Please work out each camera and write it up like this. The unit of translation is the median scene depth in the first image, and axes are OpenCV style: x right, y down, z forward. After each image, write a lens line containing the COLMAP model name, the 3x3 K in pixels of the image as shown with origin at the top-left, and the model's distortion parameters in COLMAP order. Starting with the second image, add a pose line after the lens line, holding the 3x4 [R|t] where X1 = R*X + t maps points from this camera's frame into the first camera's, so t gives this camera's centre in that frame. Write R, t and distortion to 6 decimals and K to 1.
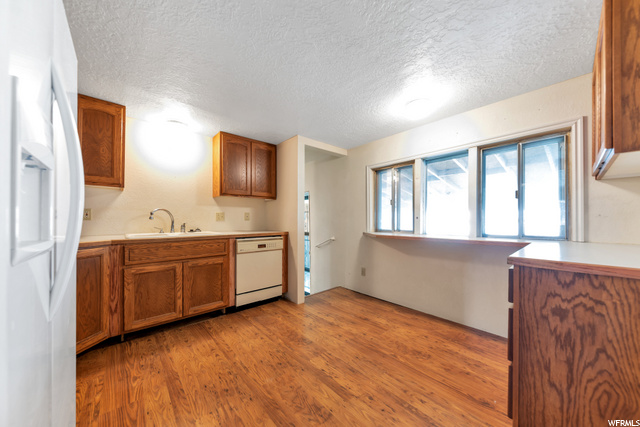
lens RADIAL K [[222.6, 0, 318.5], [0, 222.6, 218.8], [0, 0, 1]] dist [0.000081, -0.000088]
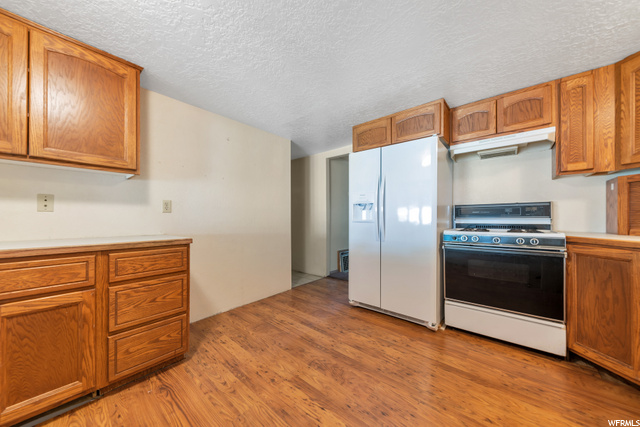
lens RADIAL K [[222.6, 0, 318.4], [0, 222.6, 216.1], [0, 0, 1]] dist [0.000081, -0.000088]
pose [[-0.989422, -0.000224, -0.145066, 0.168340], [0.000819, 0.999974, -0.007135, 0.026593], [0.145064, -0.007178, -0.989396, 2.030449]]
